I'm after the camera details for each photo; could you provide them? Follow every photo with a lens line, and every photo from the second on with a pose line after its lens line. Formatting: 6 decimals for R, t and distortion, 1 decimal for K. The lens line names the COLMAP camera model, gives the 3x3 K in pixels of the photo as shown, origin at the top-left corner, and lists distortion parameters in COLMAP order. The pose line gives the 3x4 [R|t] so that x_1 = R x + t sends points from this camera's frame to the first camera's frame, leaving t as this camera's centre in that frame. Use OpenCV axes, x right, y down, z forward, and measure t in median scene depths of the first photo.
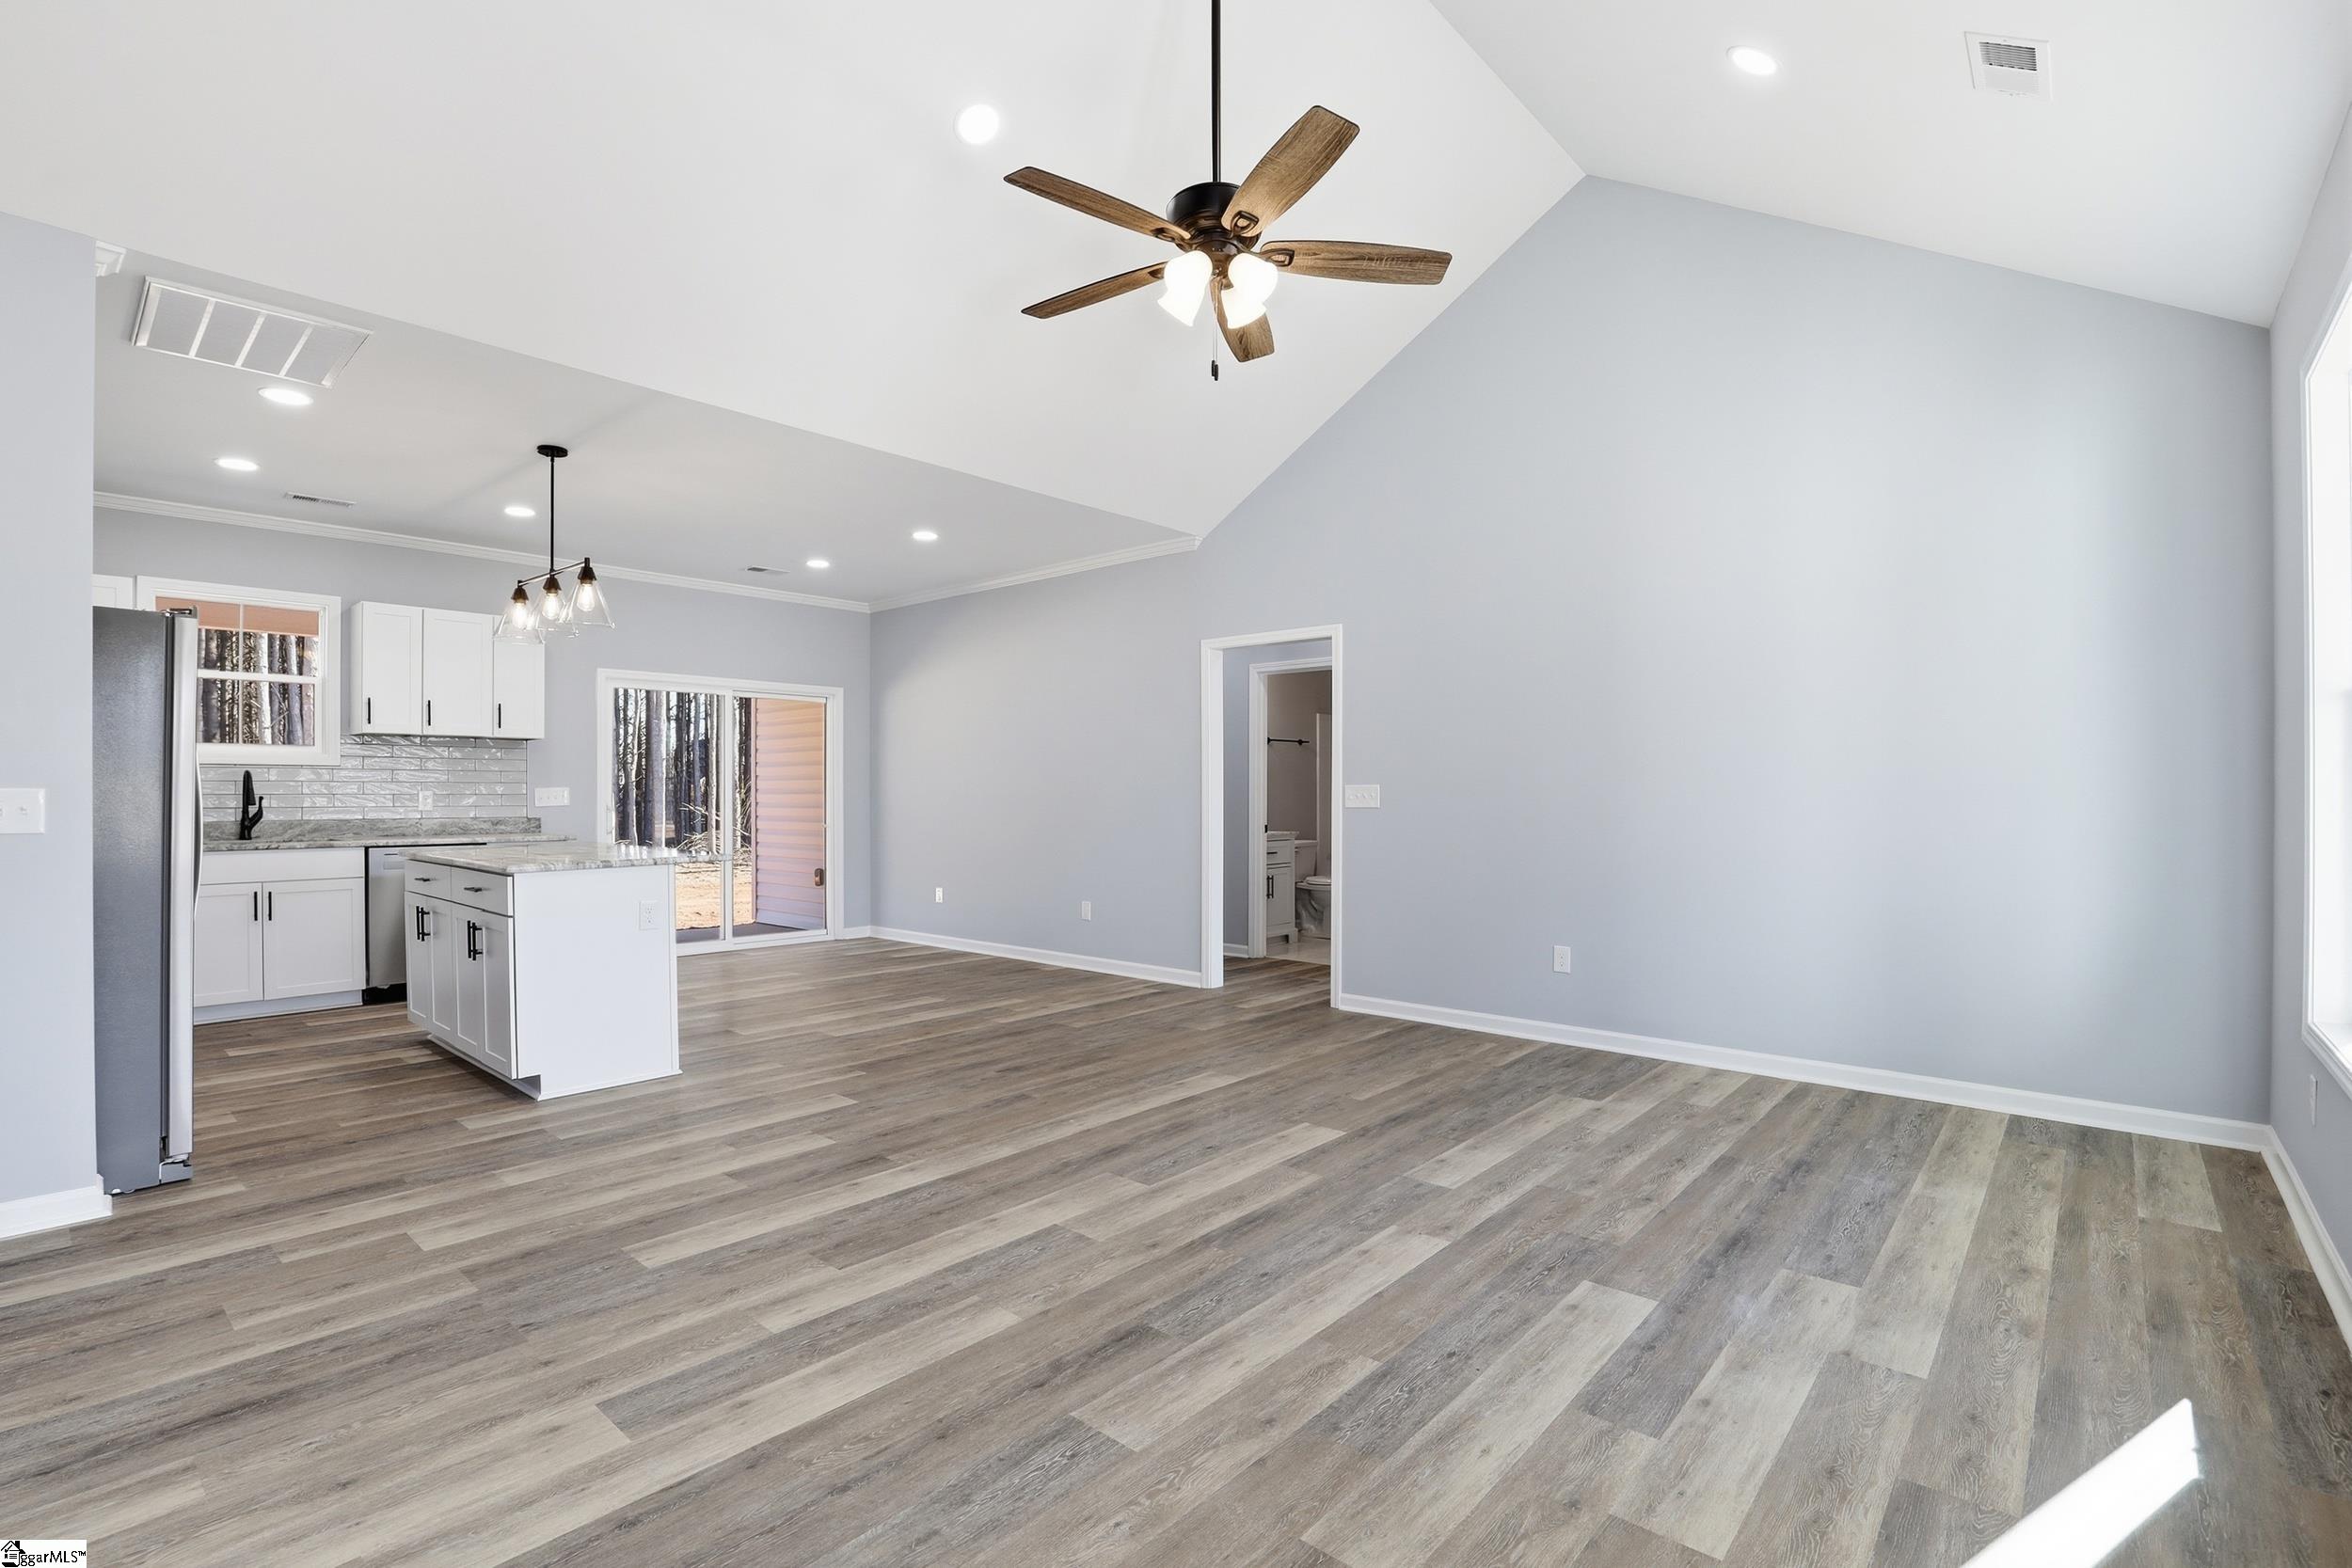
lens RADIAL K [[1087.8, 0, 1179.4], [0, 1087.8, 793.3], [0, 0, 1]] dist [-0.038538, 0.006320]
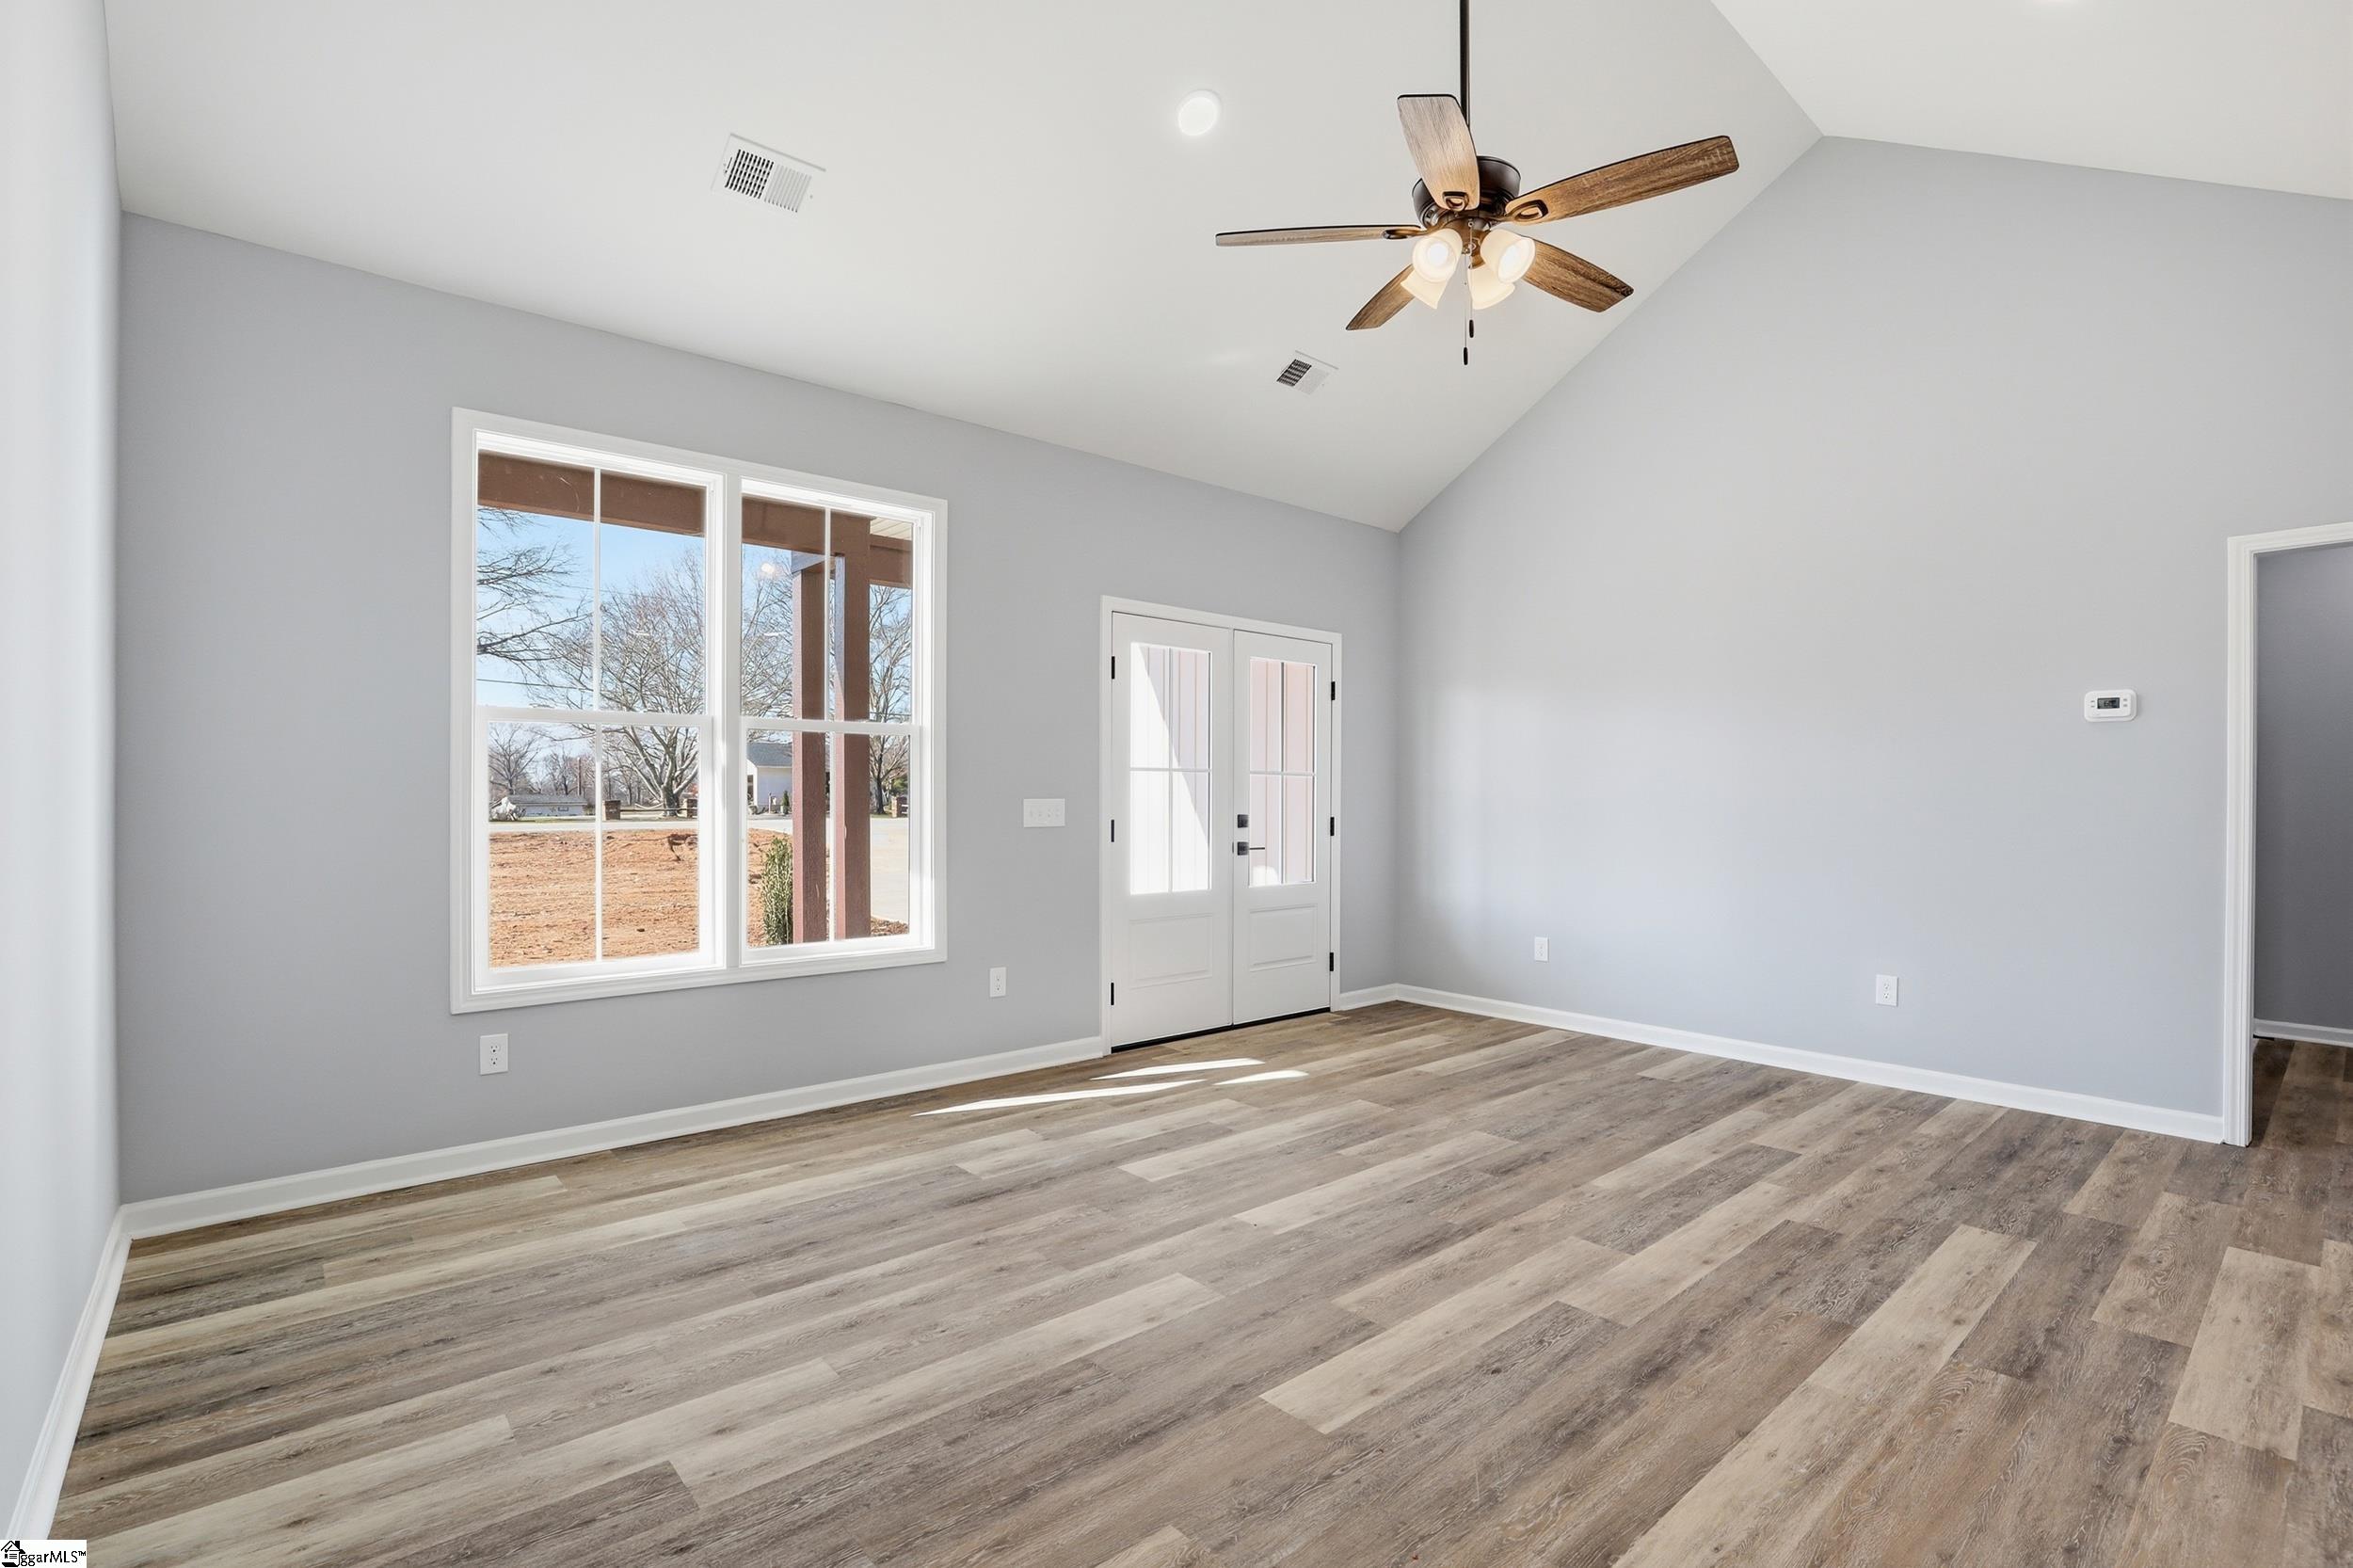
lens RADIAL K [[1088.4, 0, 1179.9], [0, 1088.4, 793.3], [0, 0, 1]] dist [-0.038538, 0.006320]
pose [[-0.990854, -0.005999, 0.134802, 0.162446], [-0.005939, 0.999982, 0.000842, -0.005304], [-0.134805, 0.000033, -0.990872, 2.092306]]
